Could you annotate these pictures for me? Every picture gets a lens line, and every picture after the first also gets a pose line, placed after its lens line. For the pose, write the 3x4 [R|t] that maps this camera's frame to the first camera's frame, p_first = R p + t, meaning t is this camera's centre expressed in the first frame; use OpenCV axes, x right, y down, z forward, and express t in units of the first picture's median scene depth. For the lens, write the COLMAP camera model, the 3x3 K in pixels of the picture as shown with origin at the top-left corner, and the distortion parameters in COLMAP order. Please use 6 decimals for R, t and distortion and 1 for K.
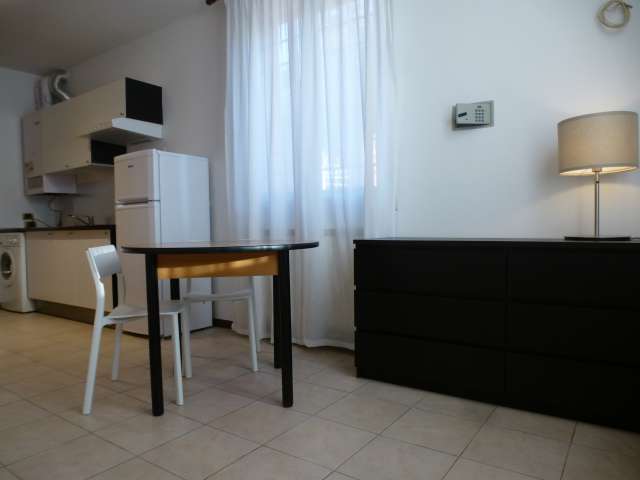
lens RADIAL K [[456.5, 0, 320.0], [0, 456.5, 240.0], [0, 0, 1]] dist [-0.048098, 0.000355]
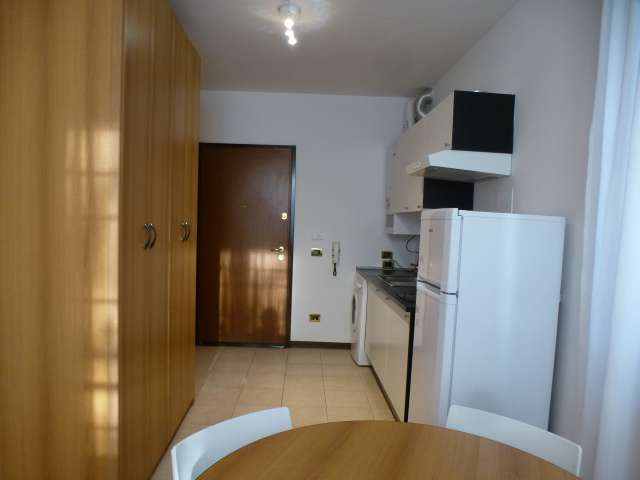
lens RADIAL K [[456.5, 0, 320.0], [0, 456.5, 240.0], [0, 0, 1]] dist [-0.048098, 0.000355]
pose [[0.597626, 0.084217, -0.797340, 0.008743], [-0.083951, 0.995575, 0.042232, -0.135995], [0.797368, 0.041699, 0.602051, 0.398721]]
